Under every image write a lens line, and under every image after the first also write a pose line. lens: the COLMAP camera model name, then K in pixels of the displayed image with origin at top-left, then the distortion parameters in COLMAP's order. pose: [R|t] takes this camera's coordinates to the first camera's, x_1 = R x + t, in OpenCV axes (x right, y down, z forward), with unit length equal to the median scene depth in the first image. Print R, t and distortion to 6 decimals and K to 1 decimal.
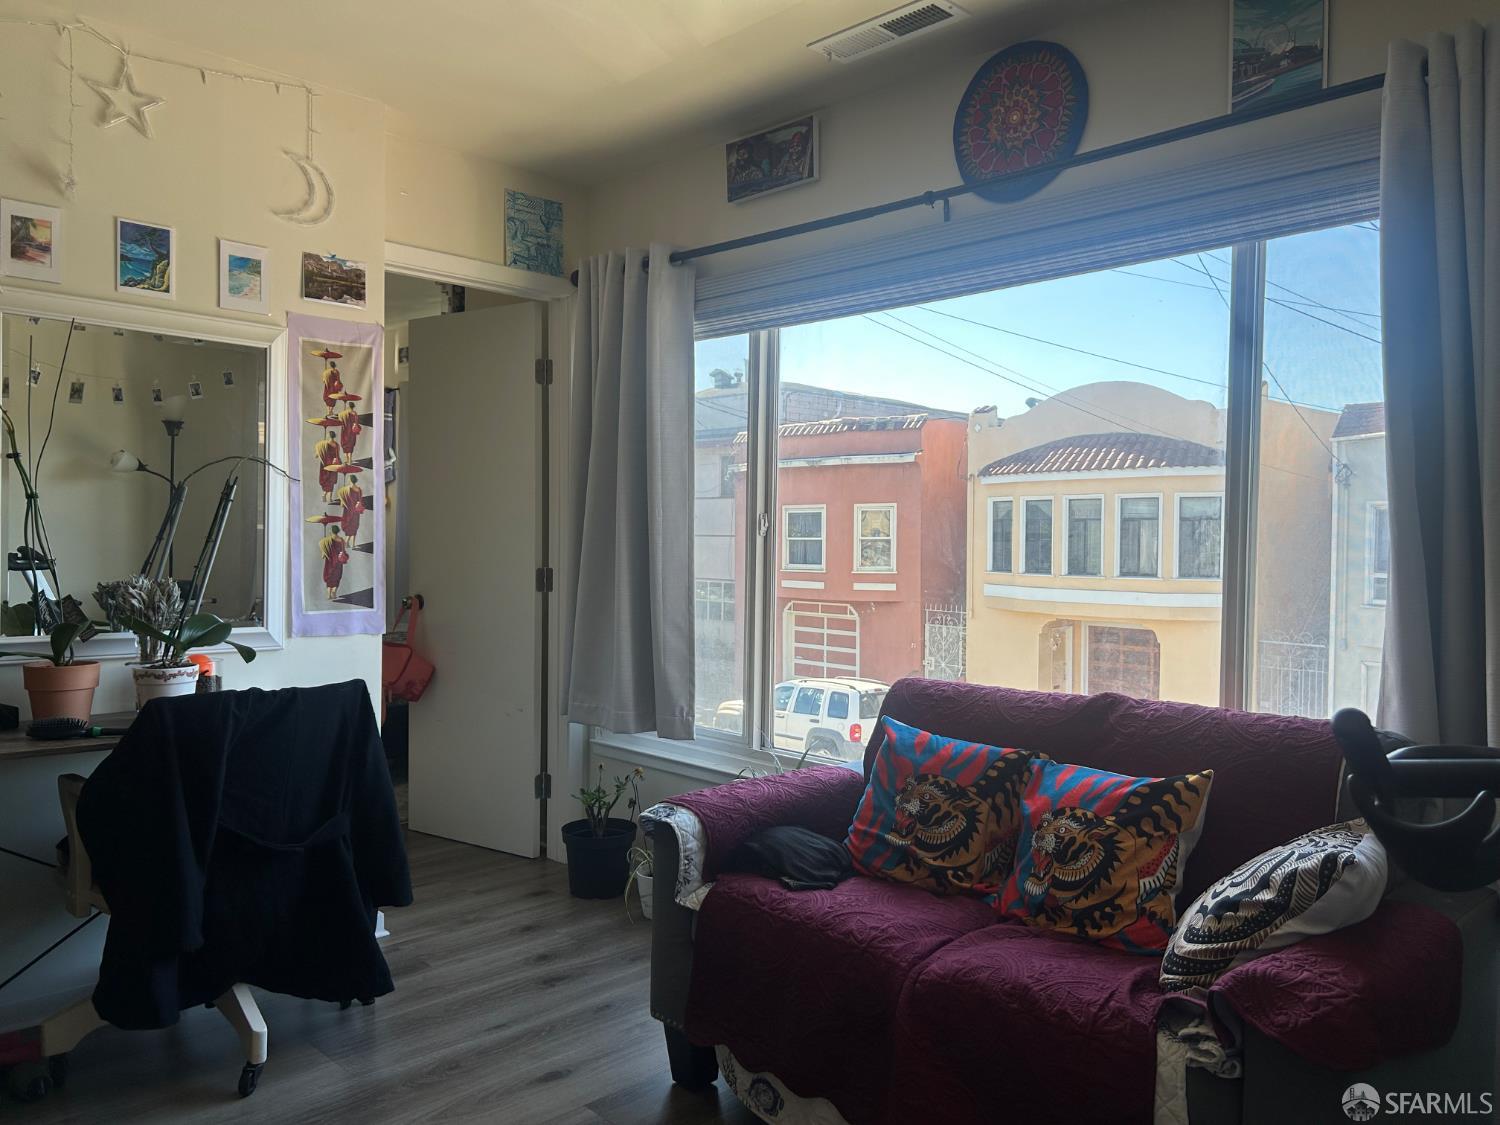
lens RADIAL K [[1126.1, 0, 748.4], [0, 1126.1, 568.2], [0, 0, 1]] dist [0.060354, -0.105506]
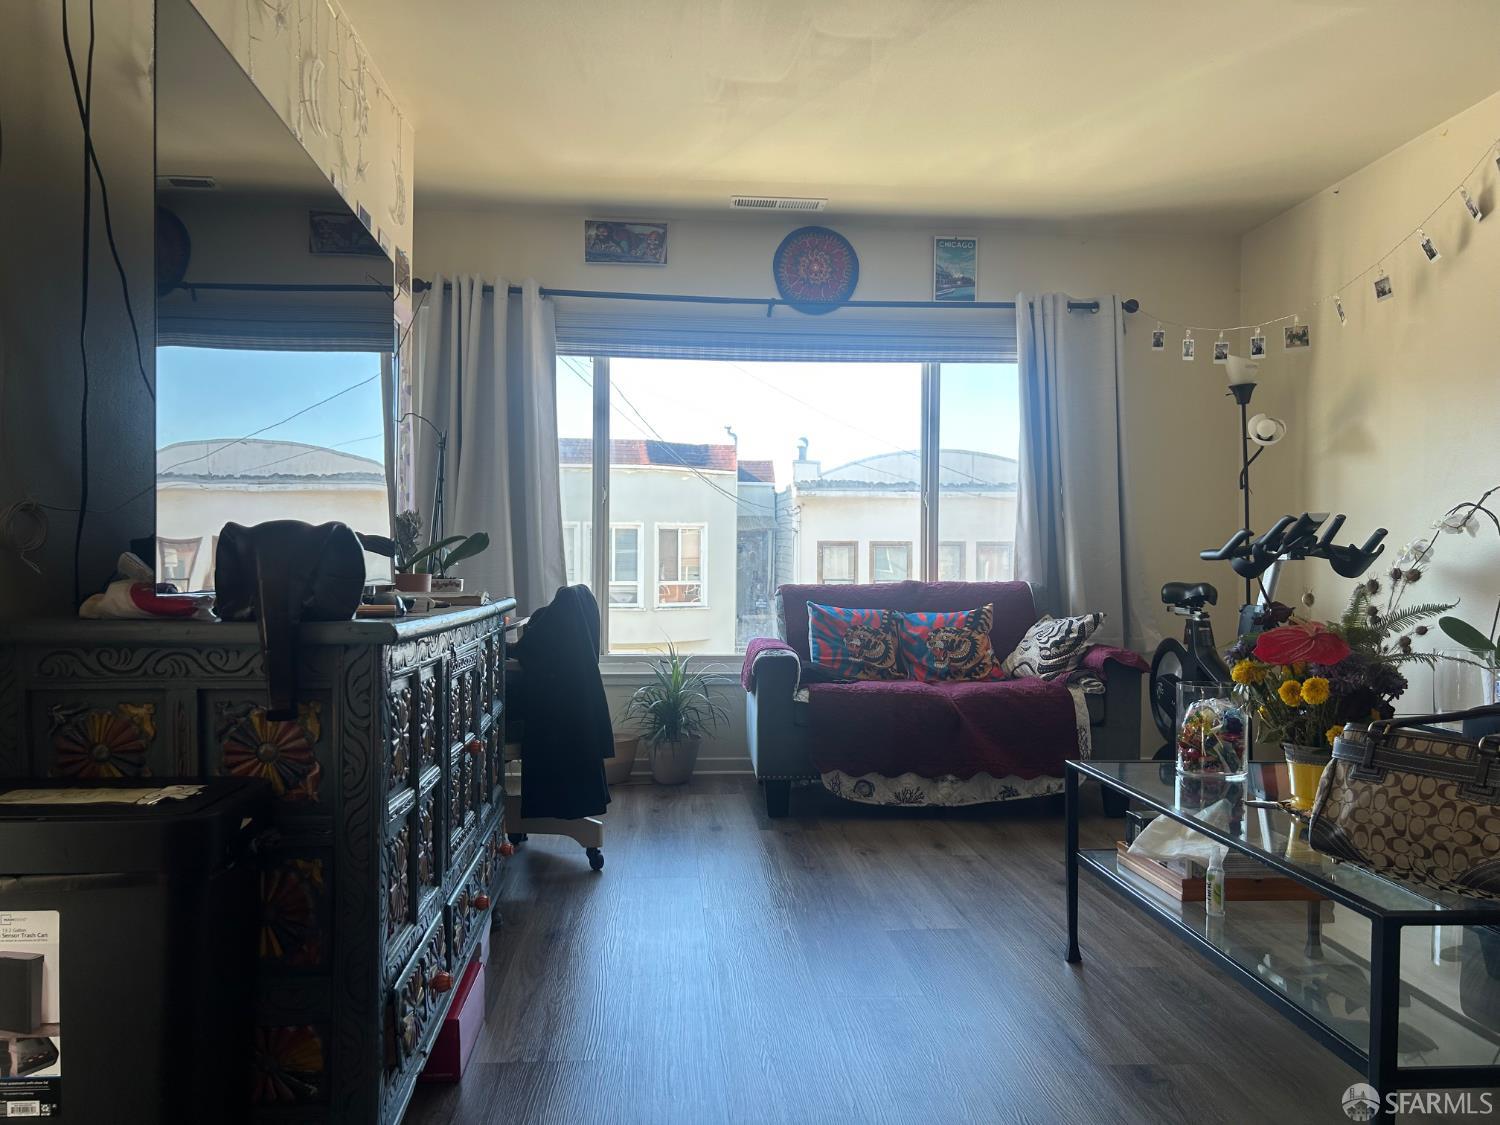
lens RADIAL K [[1123.9, 0, 742.3], [0, 1123.9, 574.1], [0, 0, 1]] dist [0.056637, -0.068259]
pose [[0.644084, -0.010431, 0.764884, -1.352122], [0.019732, 0.999801, -0.002981, 0.097492], [-0.764701, 0.017013, 0.644161, -0.050752]]
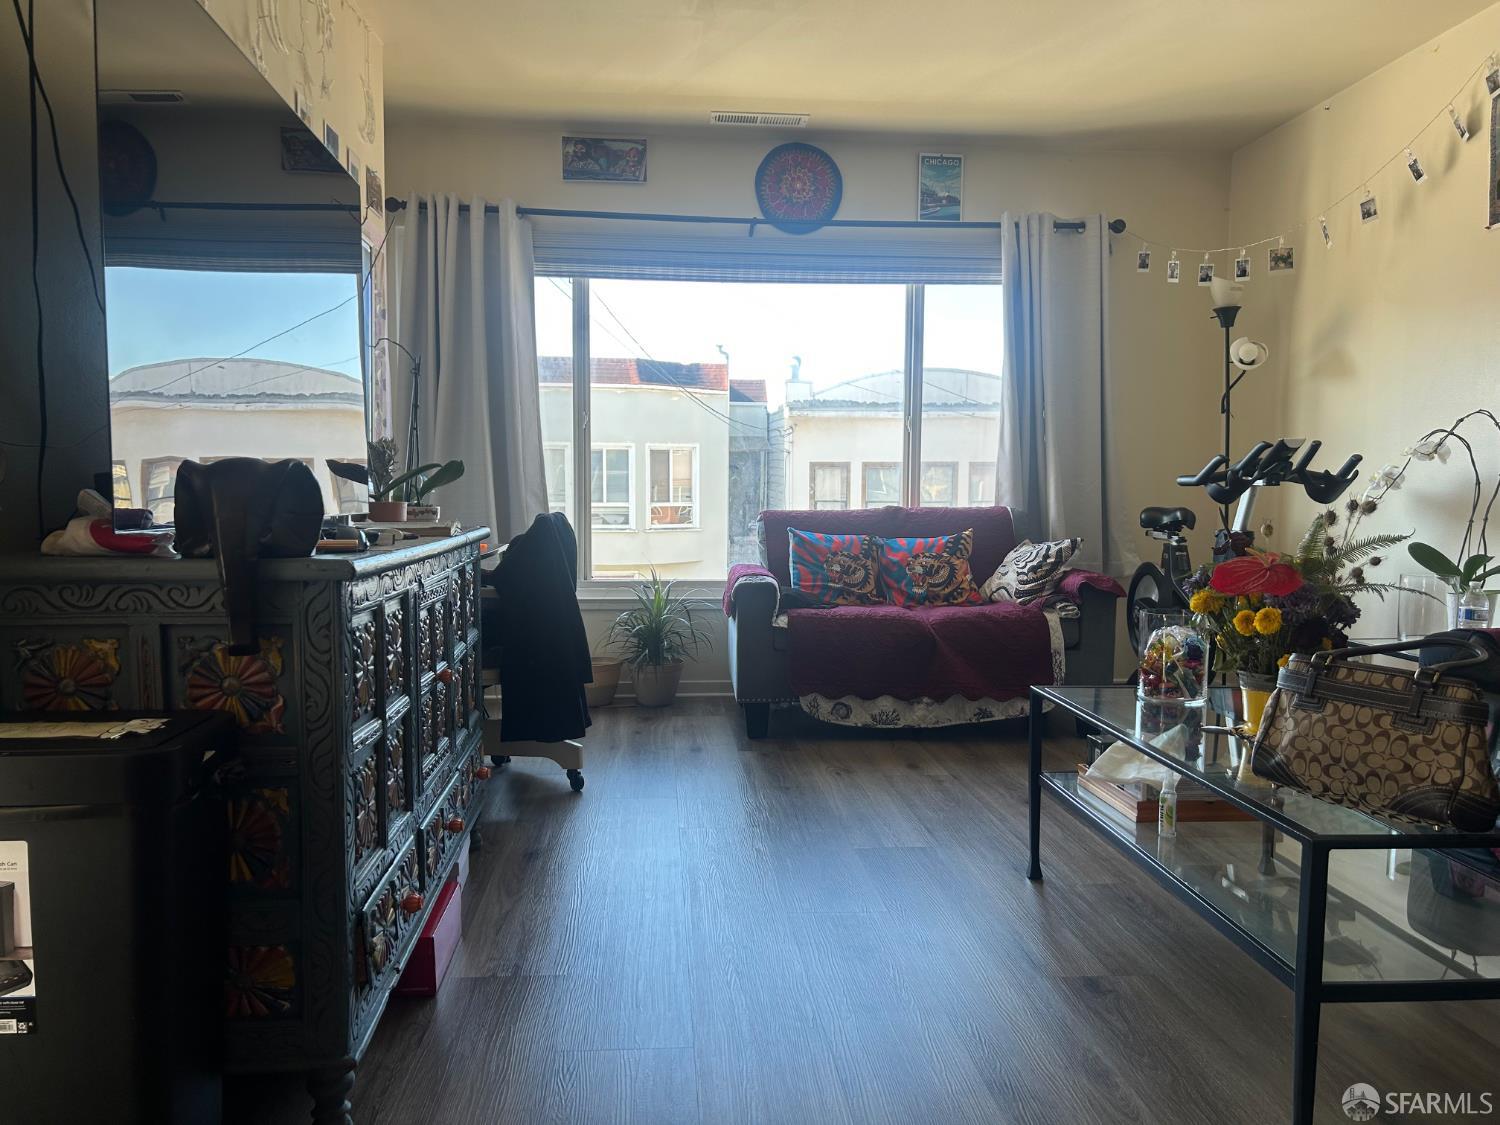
lens RADIAL K [[1123.9, 0, 742.3], [0, 1123.9, 574.1], [0, 0, 1]] dist [0.056637, -0.068259]
pose [[0.639881, -0.065200, 0.765703, -1.345194], [0.020371, 0.997483, 0.067912, 0.088985], [-0.768204, -0.027858, 0.639599, -0.072851]]
